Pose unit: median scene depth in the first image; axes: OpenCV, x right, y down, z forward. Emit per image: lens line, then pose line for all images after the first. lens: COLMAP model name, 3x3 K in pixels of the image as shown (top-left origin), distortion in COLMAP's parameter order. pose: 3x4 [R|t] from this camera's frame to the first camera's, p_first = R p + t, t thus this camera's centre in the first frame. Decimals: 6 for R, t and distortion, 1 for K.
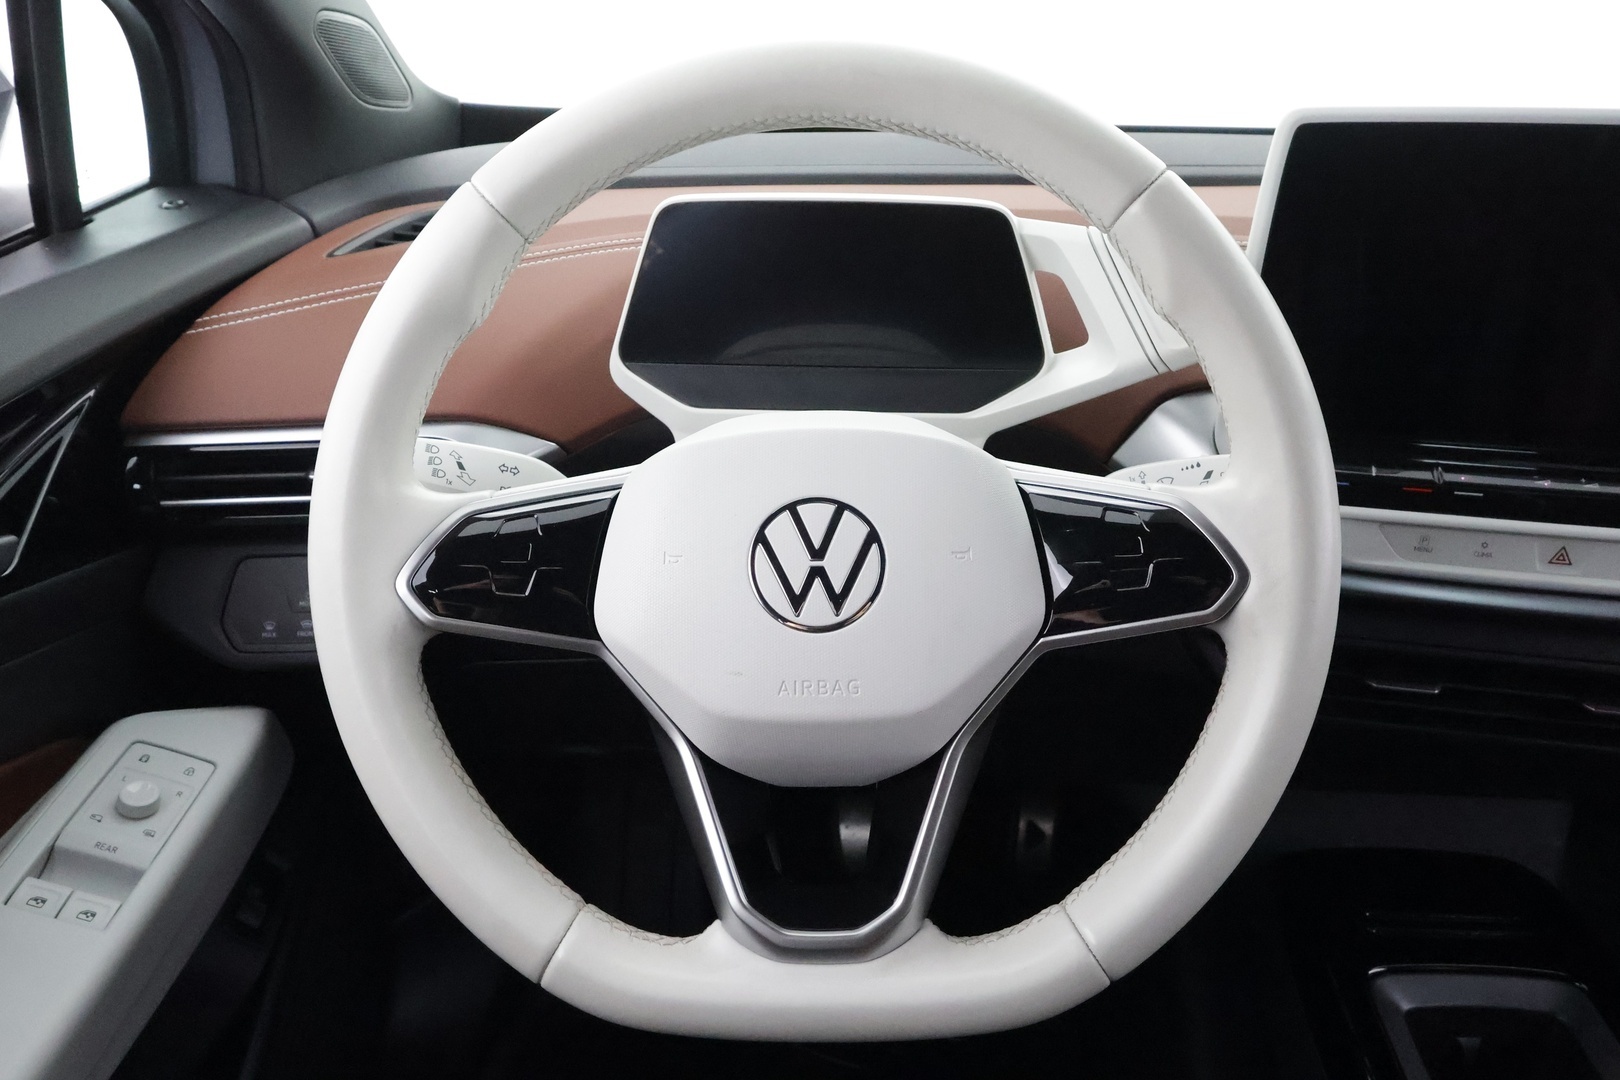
lens RADIAL K [[1193.3, 0, 810.0], [0, 1193.3, 540.0], [0, 0, 1]] dist [0.088203, -0.142193]
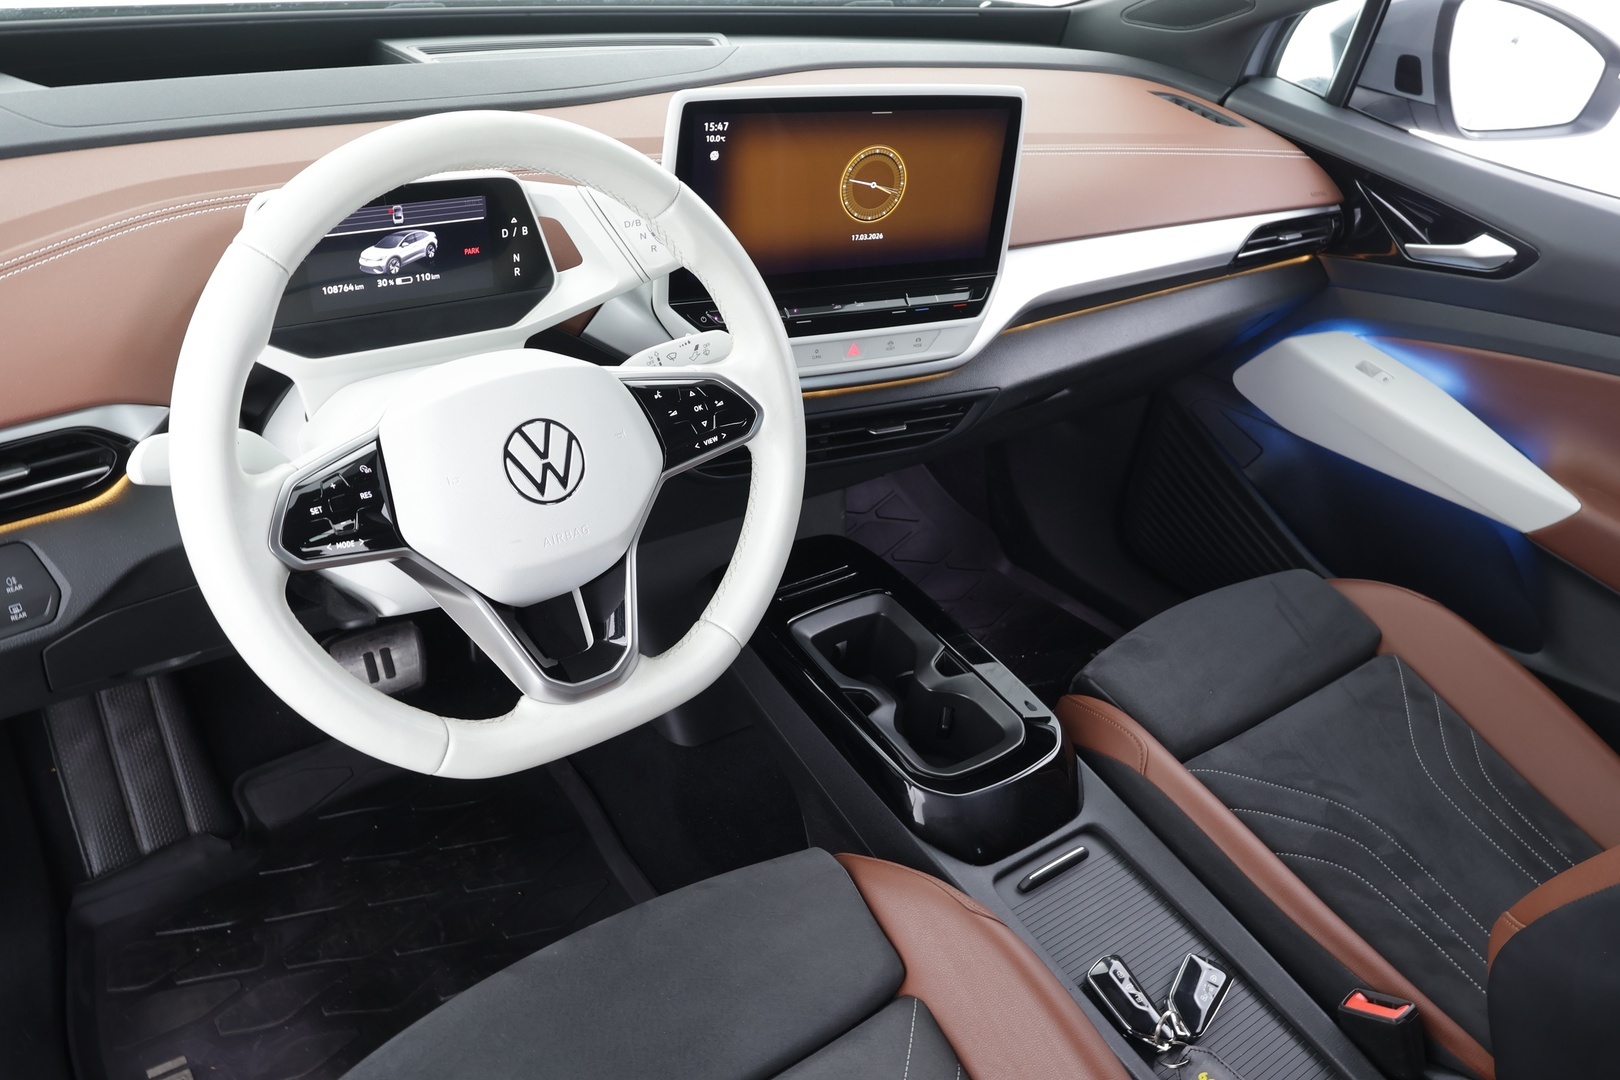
lens RADIAL K [[1316.4, 0, 810.0], [0, 1316.4, 540.0], [0, 0, 1]] dist [-0.002880, -0.003636]
pose [[0.774202, -0.269108, 0.572881, -0.714260], [0.162549, 0.959291, 0.230950, -0.215162], [-0.611710, -0.085681, 0.786429, -0.563988]]
